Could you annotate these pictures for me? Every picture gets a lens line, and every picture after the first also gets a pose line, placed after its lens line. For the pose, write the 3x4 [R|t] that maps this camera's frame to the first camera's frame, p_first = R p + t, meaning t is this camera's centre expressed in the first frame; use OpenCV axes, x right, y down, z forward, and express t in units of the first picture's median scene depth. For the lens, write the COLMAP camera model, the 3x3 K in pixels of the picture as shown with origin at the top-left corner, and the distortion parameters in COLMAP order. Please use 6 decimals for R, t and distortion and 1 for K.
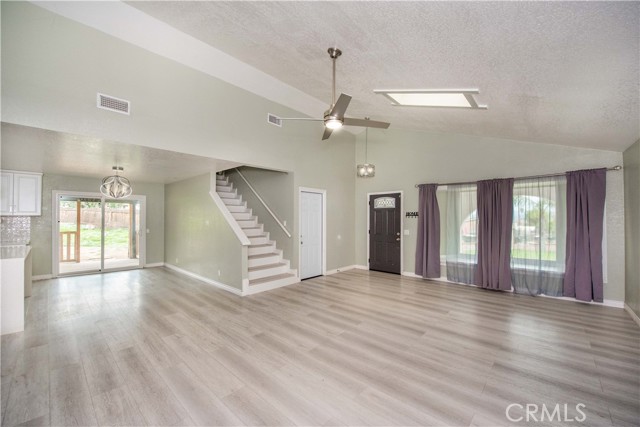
lens RADIAL K [[255.8, 0, 318.0], [0, 255.8, 215.8], [0, 0, 1]] dist [-0.022032, -0.000027]
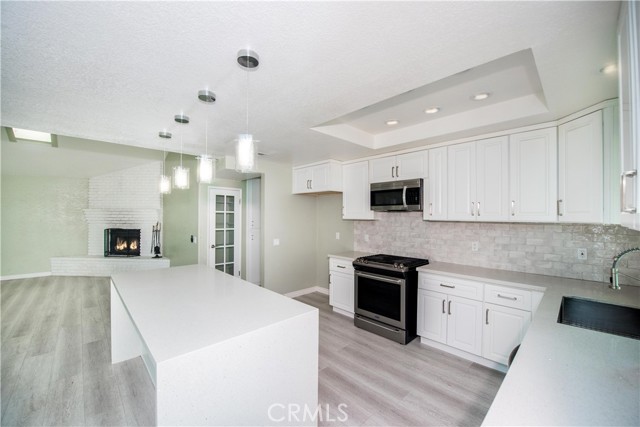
lens RADIAL K [[255.8, 0, 318.0], [0, 255.8, 215.8], [0, 0, 1]] dist [-0.022032, -0.000027]
pose [[-0.998083, -0.003115, 0.061811, -1.241065], [-0.003924, 0.999908, -0.012973, -0.008343], [-0.061765, -0.013190, -0.998004, 1.156449]]
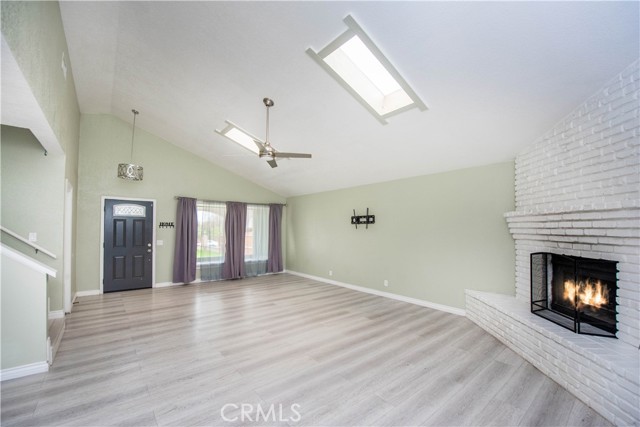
lens RADIAL K [[264.2, 0, 321.0], [0, 264.2, 226.5], [0, 0, 1]] dist [-0.025088, -0.000145]
pose [[0.130053, 0.009406, 0.991462, -0.737998], [-0.017748, 0.999817, -0.007157, -0.002164], [-0.991348, -0.016666, 0.130196, 0.332308]]
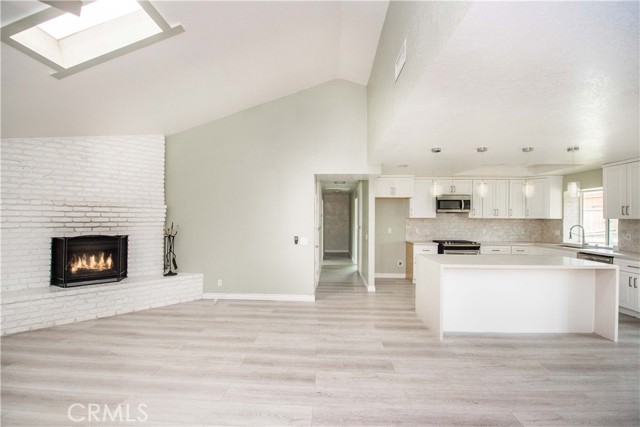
lens RADIAL K [[259.8, 0, 319.3], [0, 259.8, 215.6], [0, 0, 1]] dist [-0.021715, -0.000308]
pose [[-0.762840, -0.007950, -0.646539, -0.122964], [0.002962, 0.999871, -0.015789, -0.001214], [0.646581, -0.013959, -0.762718, 0.945414]]
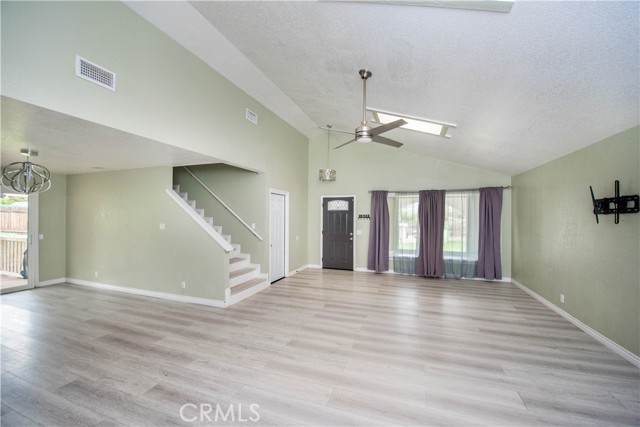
lens RADIAL K [[259.8, 0, 319.3], [0, 259.8, 215.6], [0, 0, 1]] dist [-0.021715, -0.000308]
pose [[0.920974, 0.005282, 0.389588, -0.334814], [-0.009139, 0.999926, 0.008048, -0.021663], [-0.389516, -0.010973, 0.920954, 0.023581]]
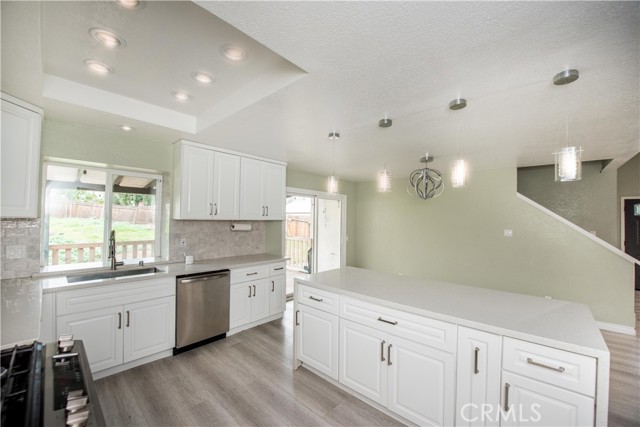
lens RADIAL K [[255.8, 0, 318.0], [0, 255.8, 215.8], [0, 0, 1]] dist [-0.022032, -0.000027]
pose [[0.999886, 0.013887, 0.005970, -1.179190], [-0.013842, 0.999876, -0.007445, -0.008307], [-0.006072, 0.007362, 0.999954, 0.280662]]
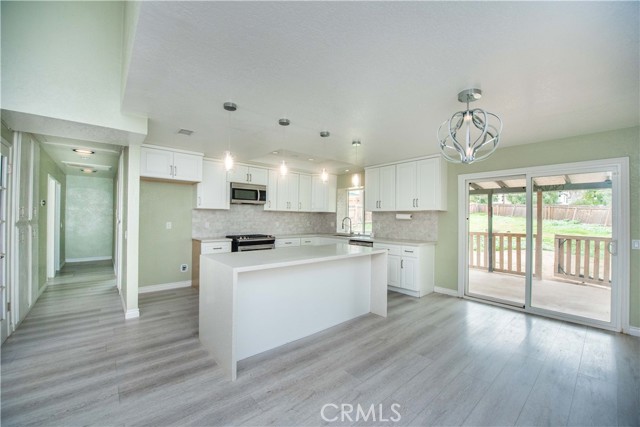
lens RADIAL K [[255.8, 0, 318.0], [0, 255.8, 215.8], [0, 0, 1]] dist [-0.022032, -0.000027]
pose [[-0.117260, -0.007713, -0.993071, -0.363376], [0.001962, 0.999966, -0.007998, 0.027672], [0.993099, -0.002886, -0.117241, 0.839513]]
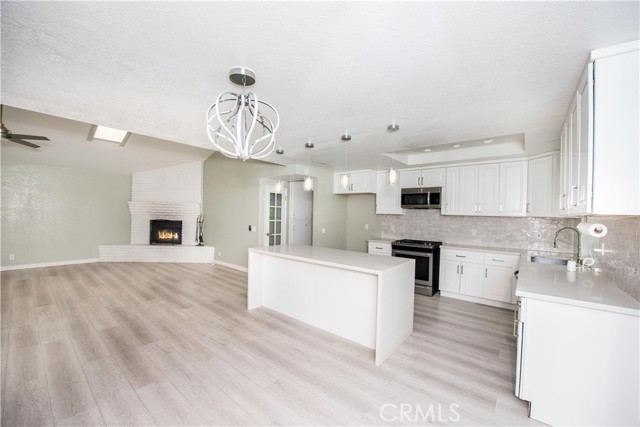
lens RADIAL K [[255.8, 0, 318.0], [0, 255.8, 215.8], [0, 0, 1]] dist [-0.022032, -0.000027]
pose [[-0.998342, -0.020253, -0.053879, -0.939278], [-0.020066, 0.999791, -0.004001, 0.010571], [0.053949, -0.002913, -0.998539, 1.440480]]
